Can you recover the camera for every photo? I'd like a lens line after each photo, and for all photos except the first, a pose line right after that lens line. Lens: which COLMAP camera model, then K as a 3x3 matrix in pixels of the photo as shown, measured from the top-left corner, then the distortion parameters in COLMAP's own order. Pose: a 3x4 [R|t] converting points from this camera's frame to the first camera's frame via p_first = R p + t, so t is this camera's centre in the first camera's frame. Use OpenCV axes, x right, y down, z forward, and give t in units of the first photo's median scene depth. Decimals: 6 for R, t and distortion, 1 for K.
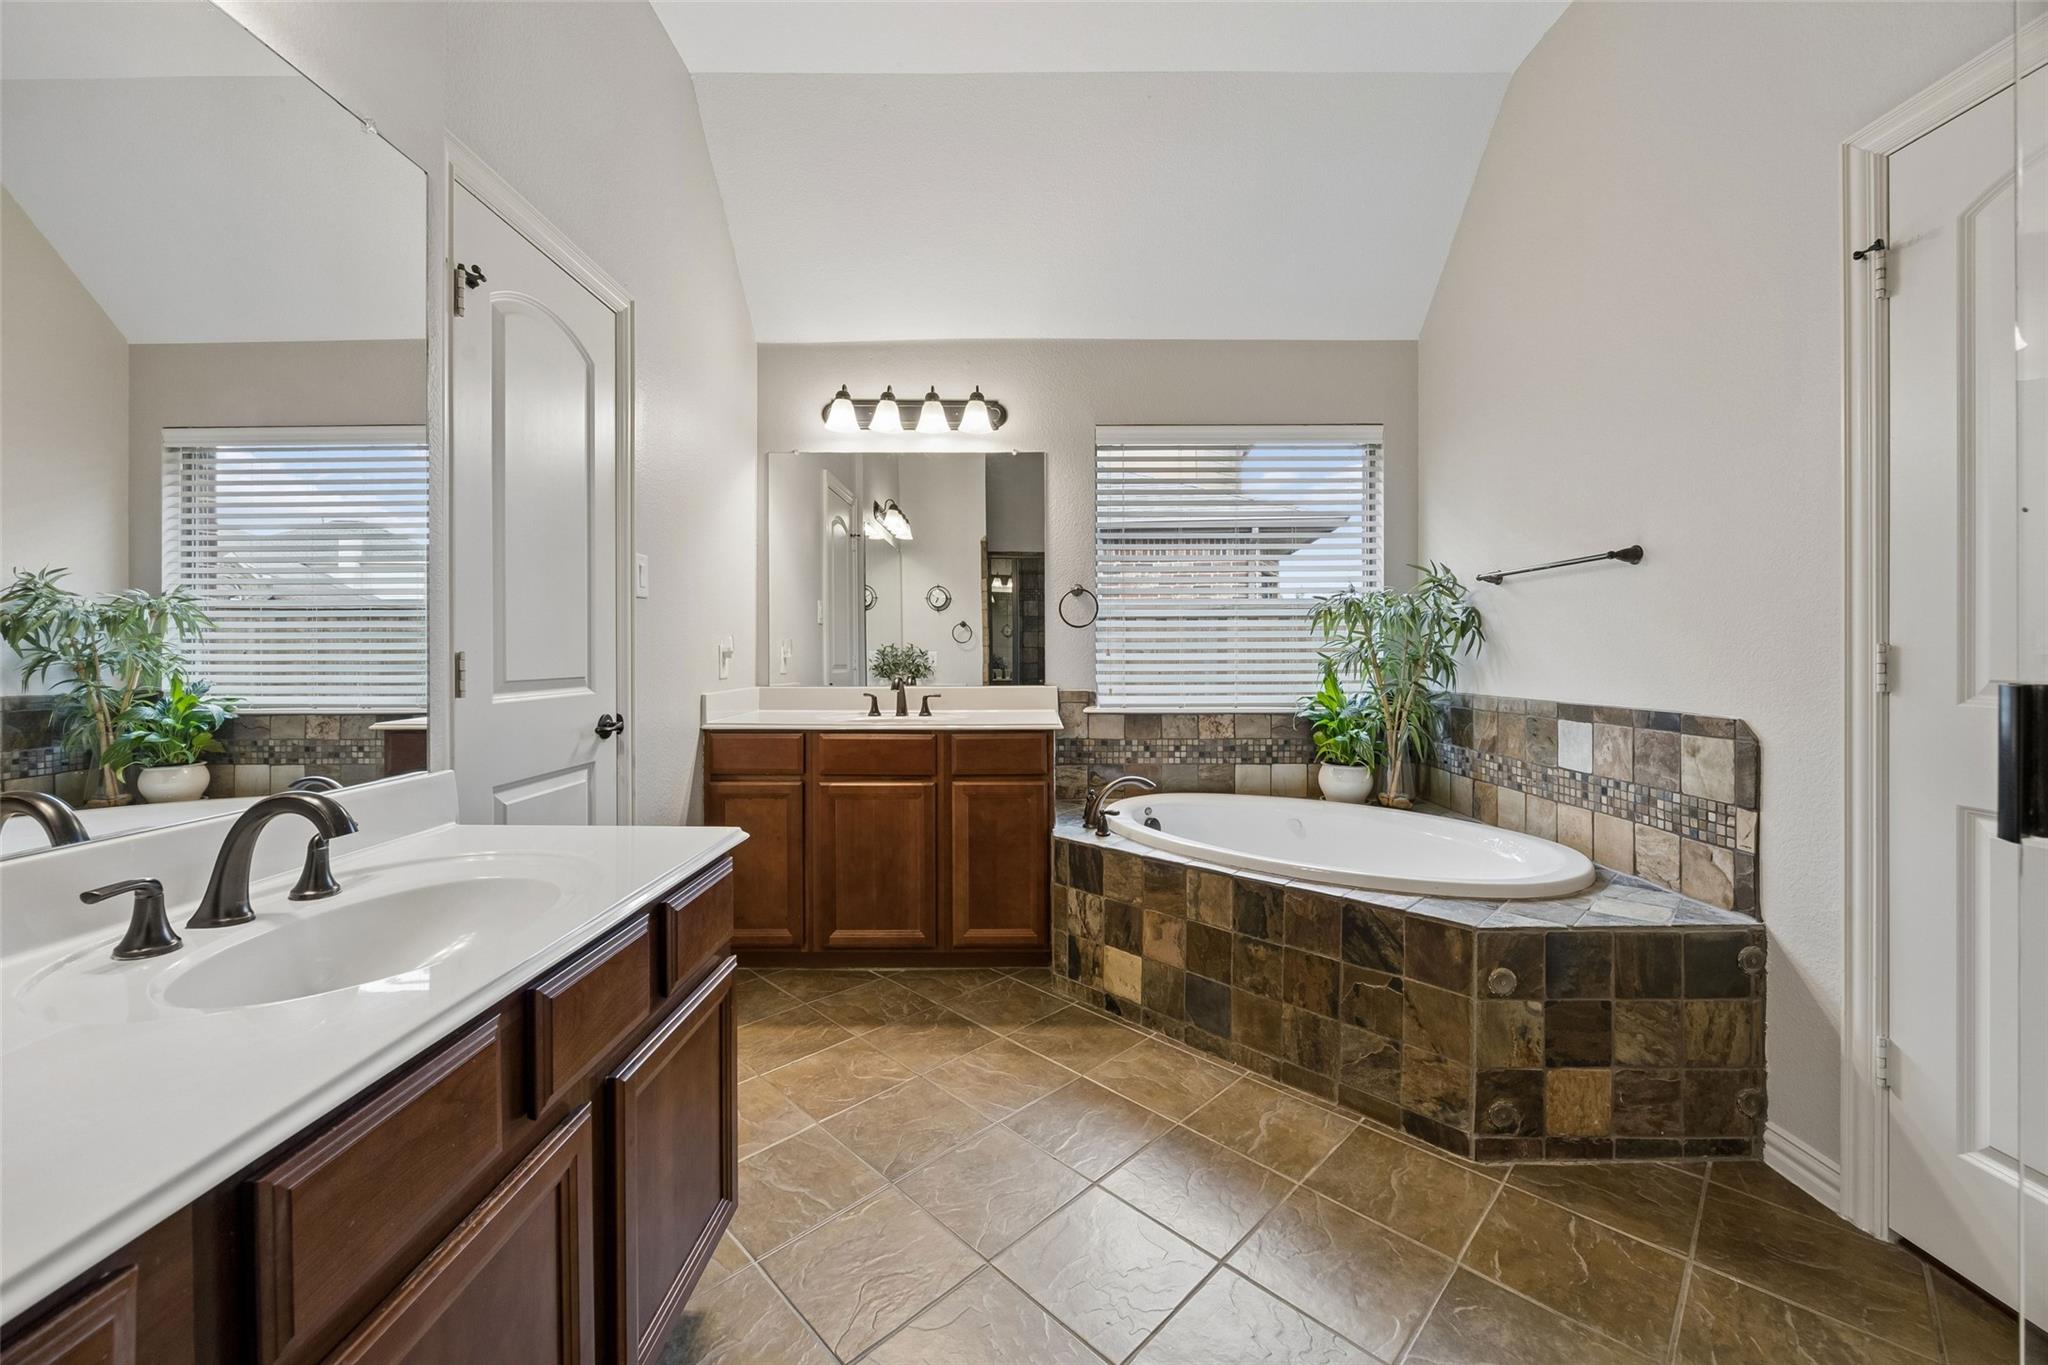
lens RADIAL K [[791.6, 0, 1028.1], [0, 791.6, 667.9], [0, 0, 1]] dist [-0.002146, 0.000569]
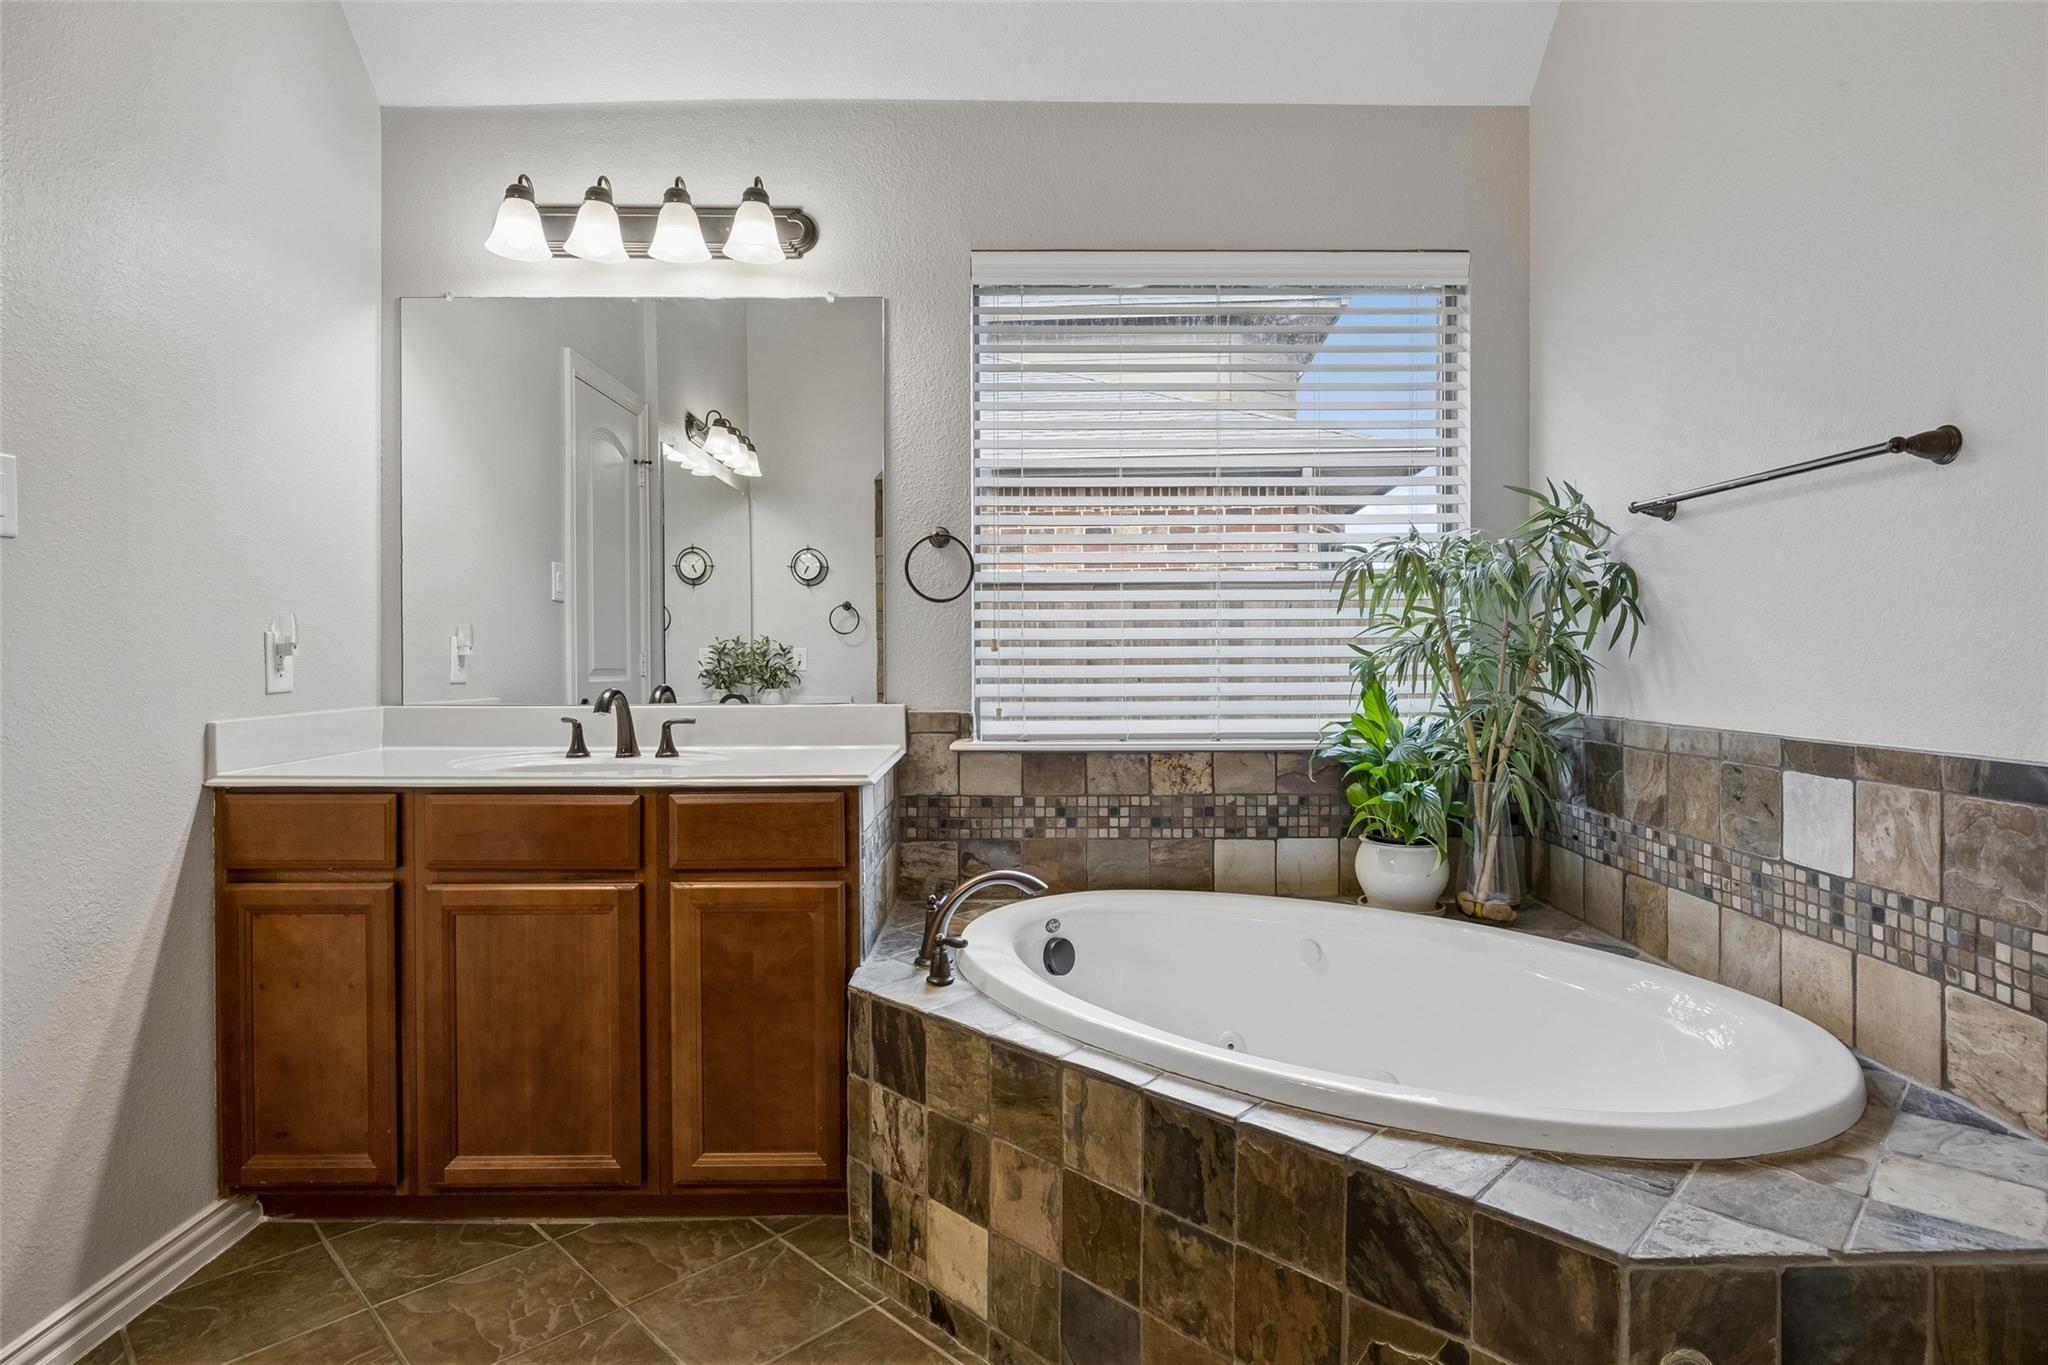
lens RADIAL K [[1111.0, 0, 1015.0], [0, 1111.0, 675.3], [0, 0, 1]] dist [-0.001287, -0.005455]
pose [[0.999948, -0.001188, 0.010173, 0.132704], [0.001164, 0.999996, 0.002418, -0.000179], [-0.010176, -0.002406, 0.999945, 0.233819]]
